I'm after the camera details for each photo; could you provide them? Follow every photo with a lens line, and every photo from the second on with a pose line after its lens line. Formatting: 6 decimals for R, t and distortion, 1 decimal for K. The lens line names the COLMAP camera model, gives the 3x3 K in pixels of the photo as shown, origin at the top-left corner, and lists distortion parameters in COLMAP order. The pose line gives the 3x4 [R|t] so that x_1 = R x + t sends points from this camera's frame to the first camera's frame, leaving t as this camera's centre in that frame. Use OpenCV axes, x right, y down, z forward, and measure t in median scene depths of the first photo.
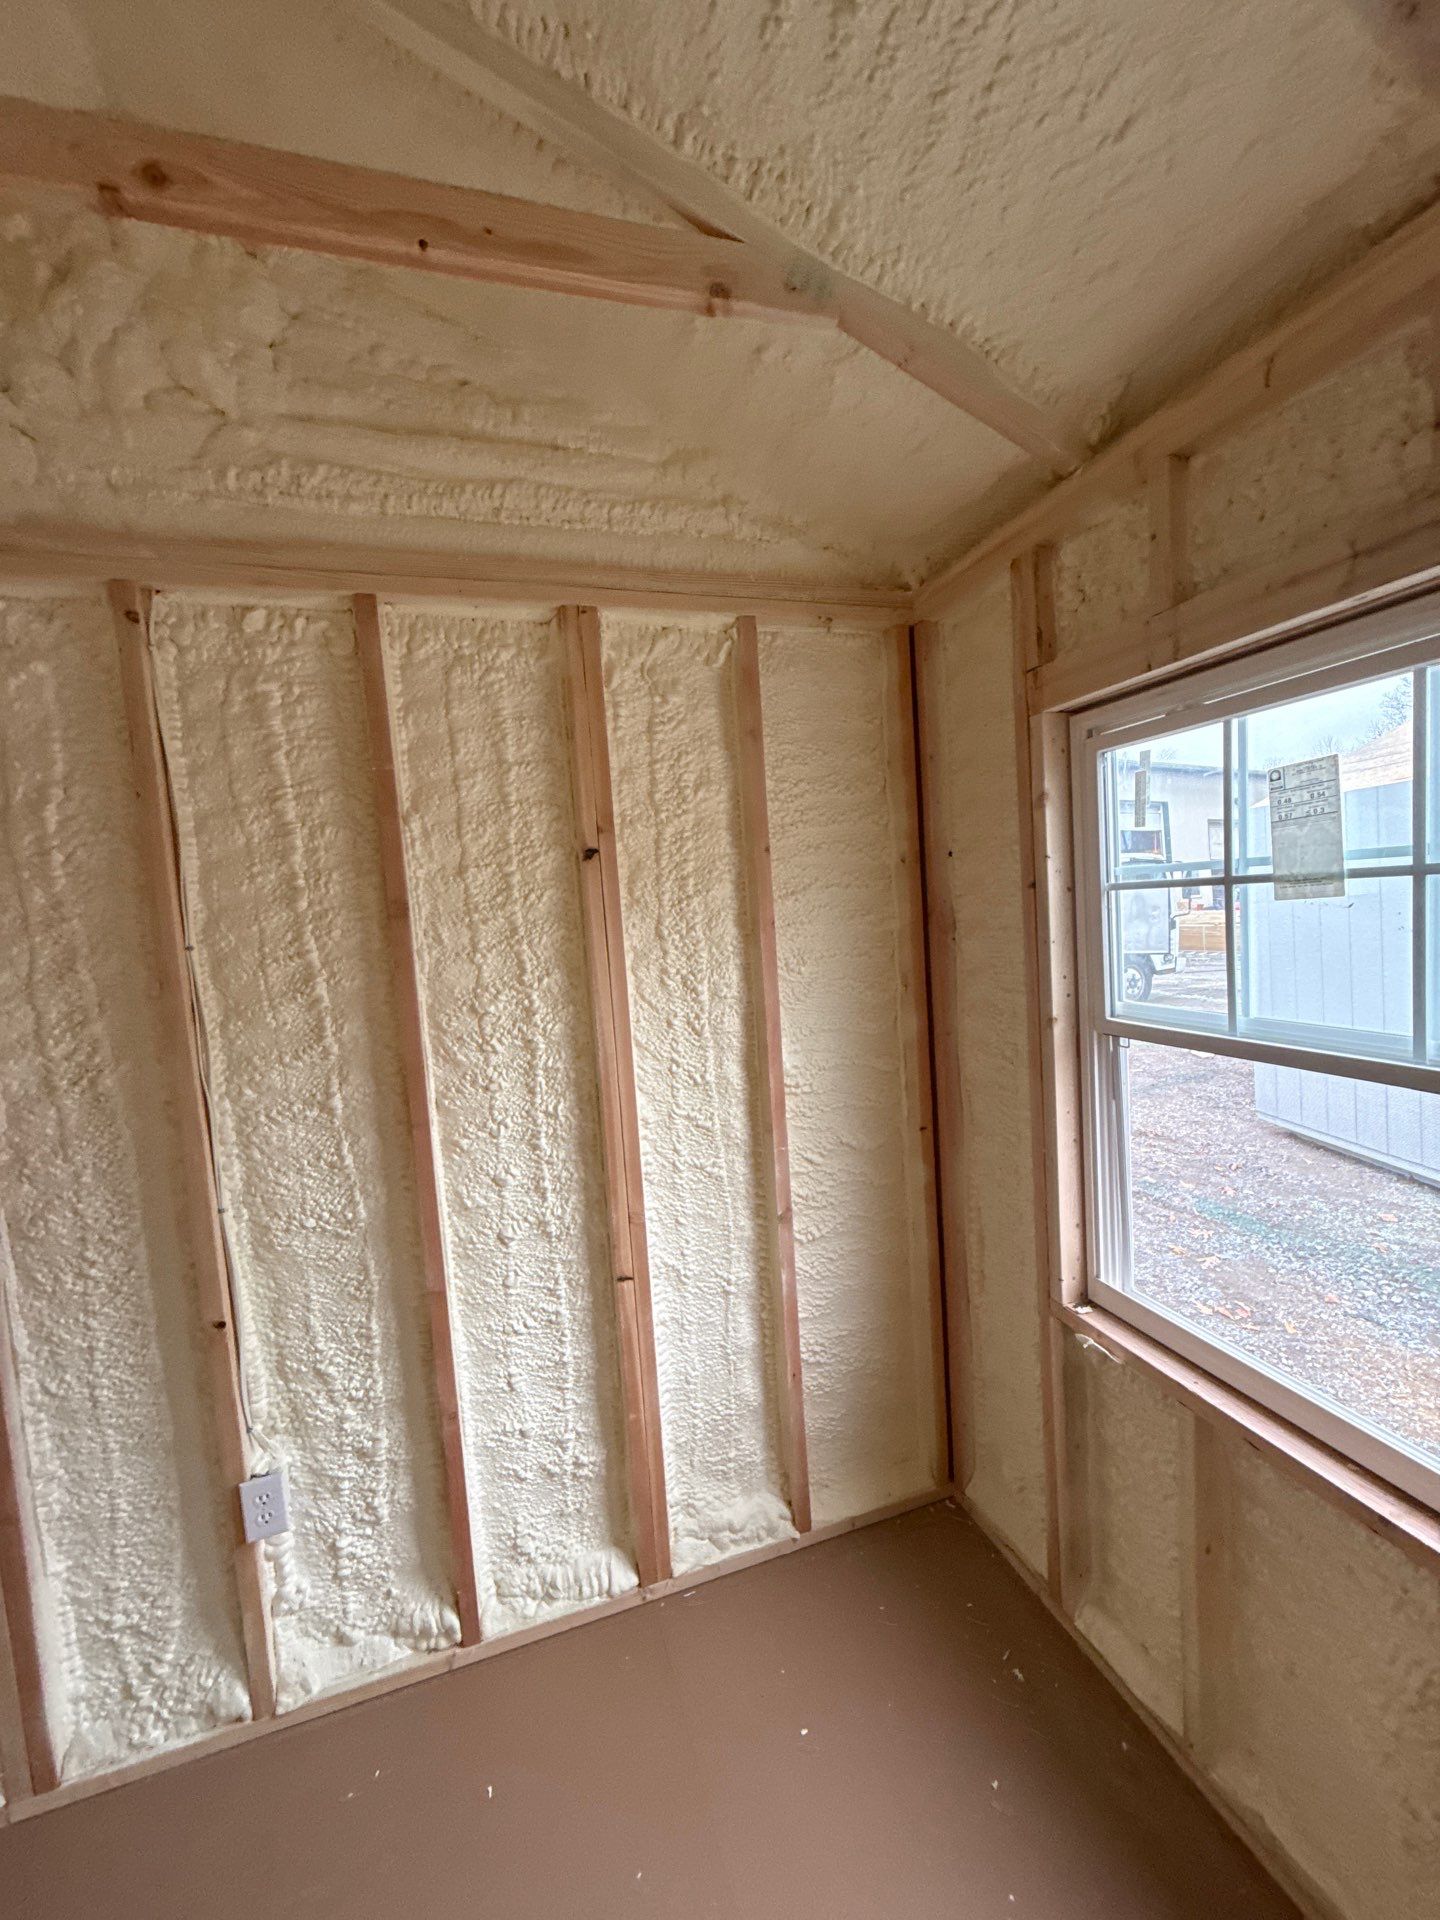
lens RADIAL K [[763.3, 0, 716.8], [0, 763.3, 961.4], [0, 0, 1]] dist [0.000513, -0.000248]
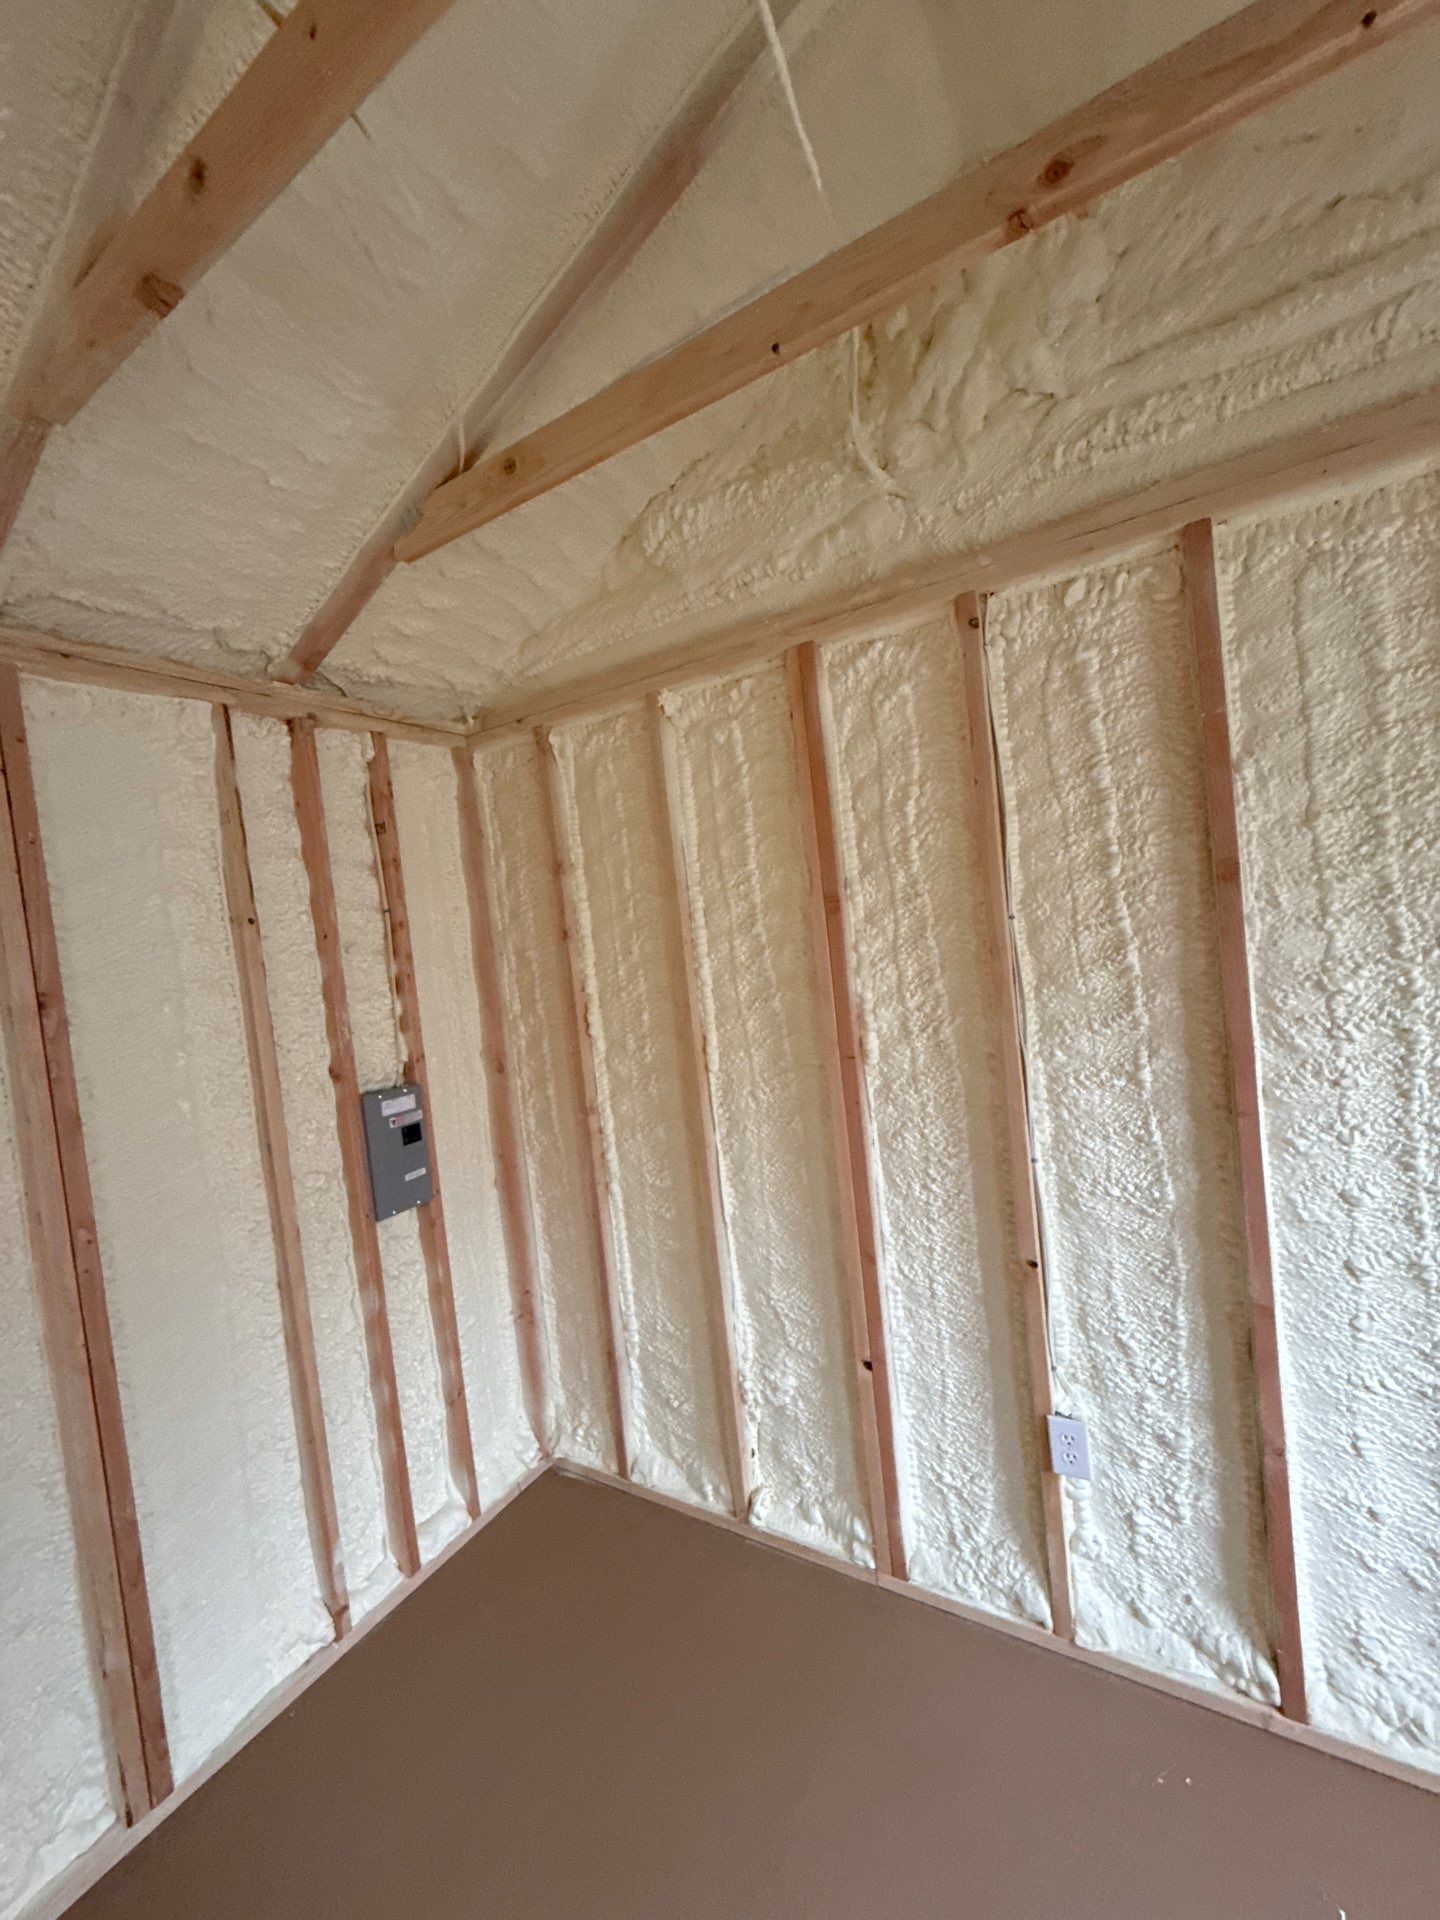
lens RADIAL K [[763.3, 0, 717.1], [0, 763.3, 962.7], [0, 0, 1]] dist [0.000513, -0.000248]
pose [[0.656532, 0.029276, -0.753730, -0.126227], [0.003816, 0.999105, 0.042131, 0.000377], [0.754289, -0.030537, 0.655832, -0.034193]]
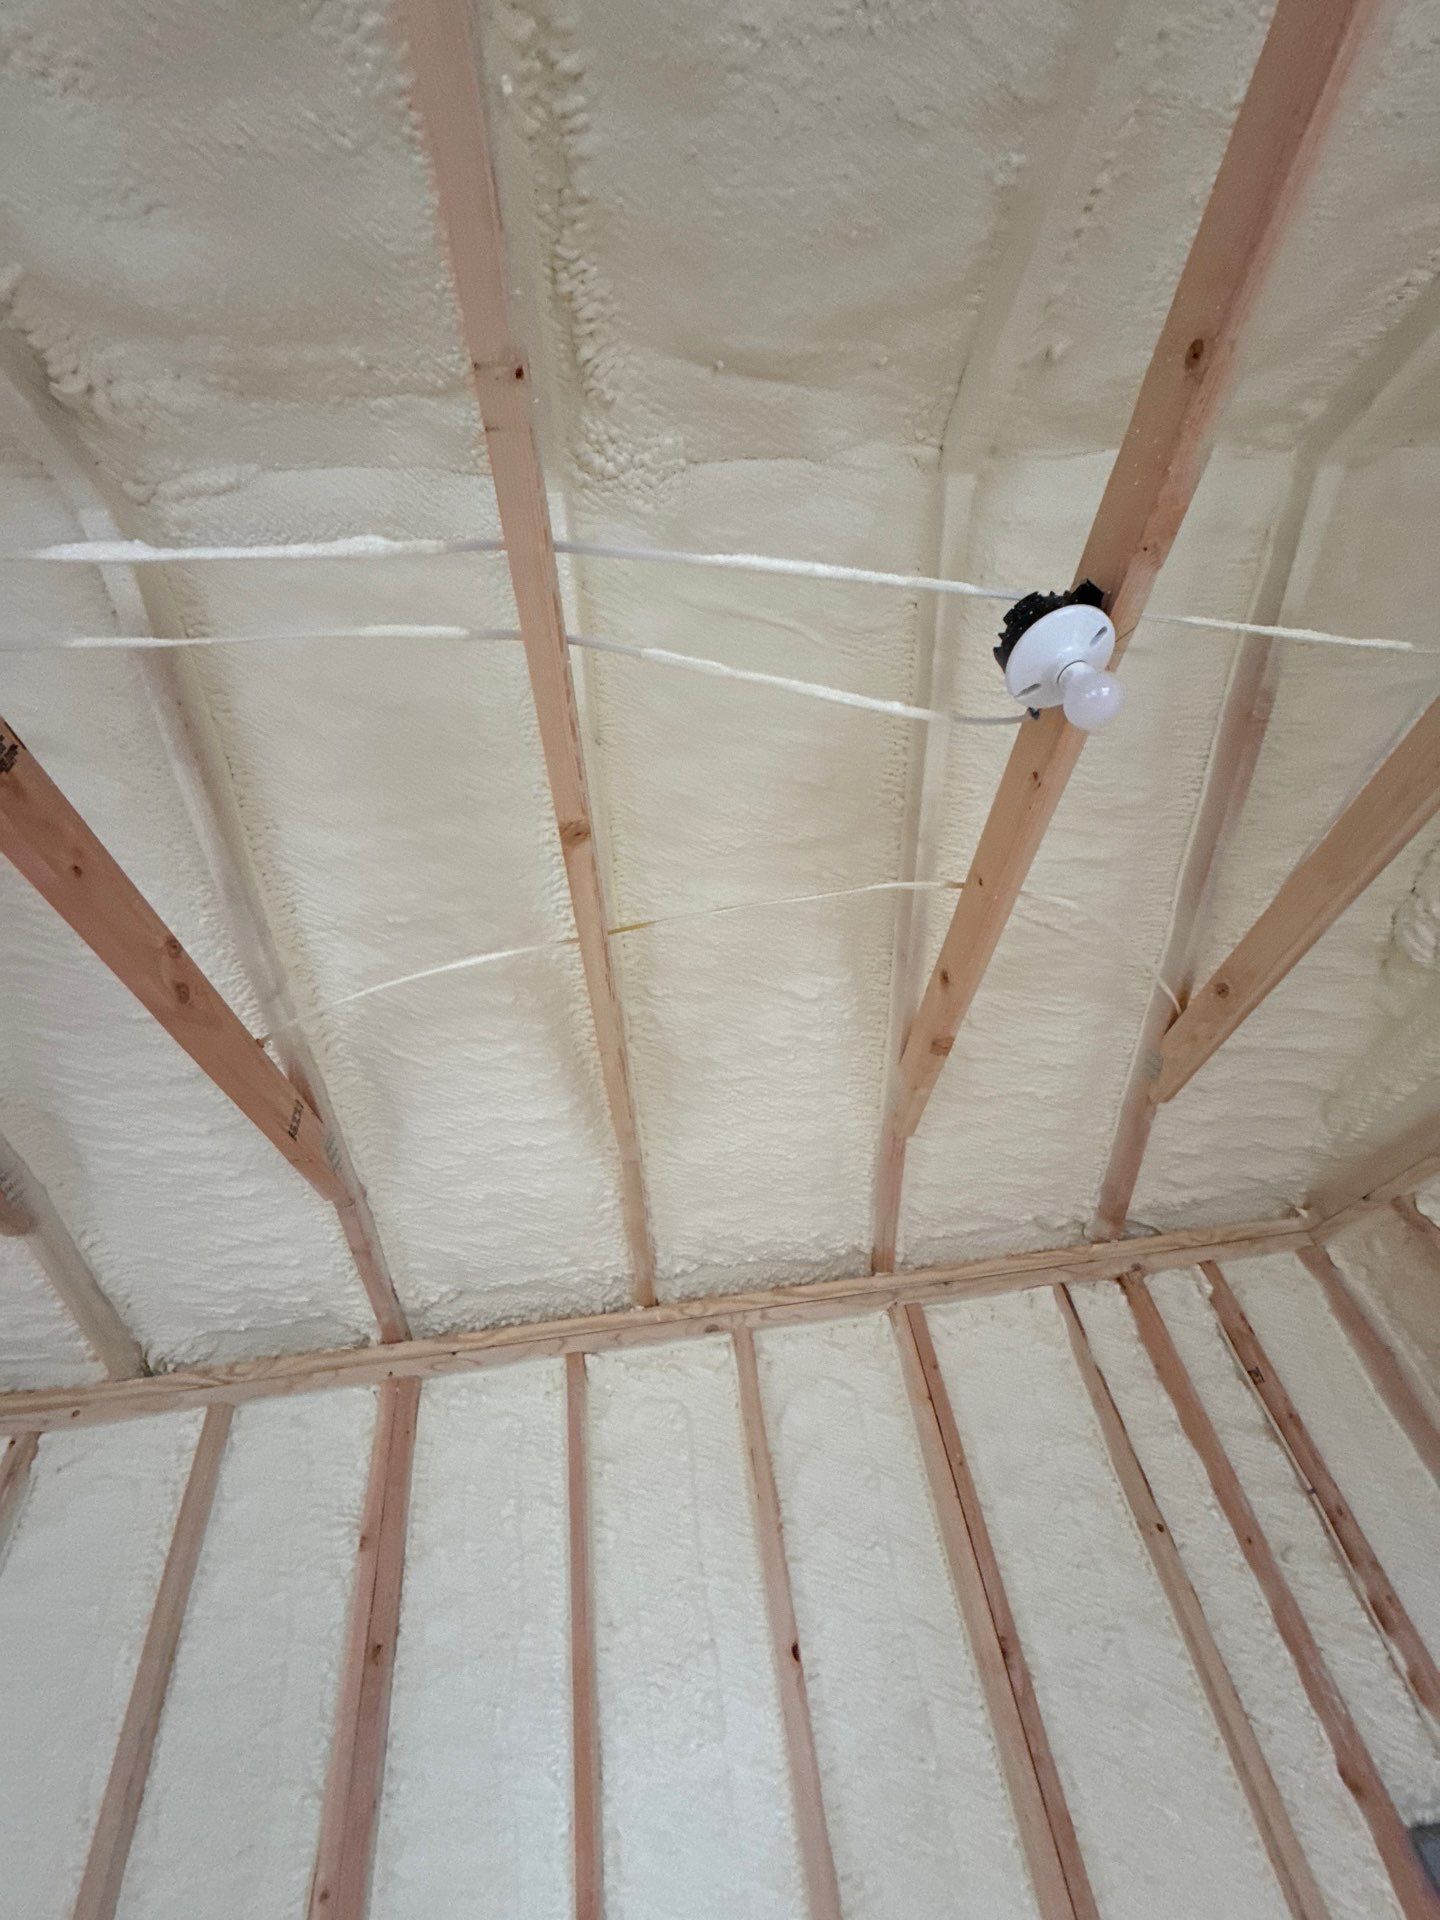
lens RADIAL K [[763.3, 0, 719.9], [0, 763.3, 962.2], [0, 0, 1]] dist [0.000513, -0.000248]
pose [[-0.277922, -0.532564, -0.799459, -0.053730], [0.084693, 0.815421, -0.572639, -0.092743], [0.956863, -0.226858, -0.181519, -0.019368]]
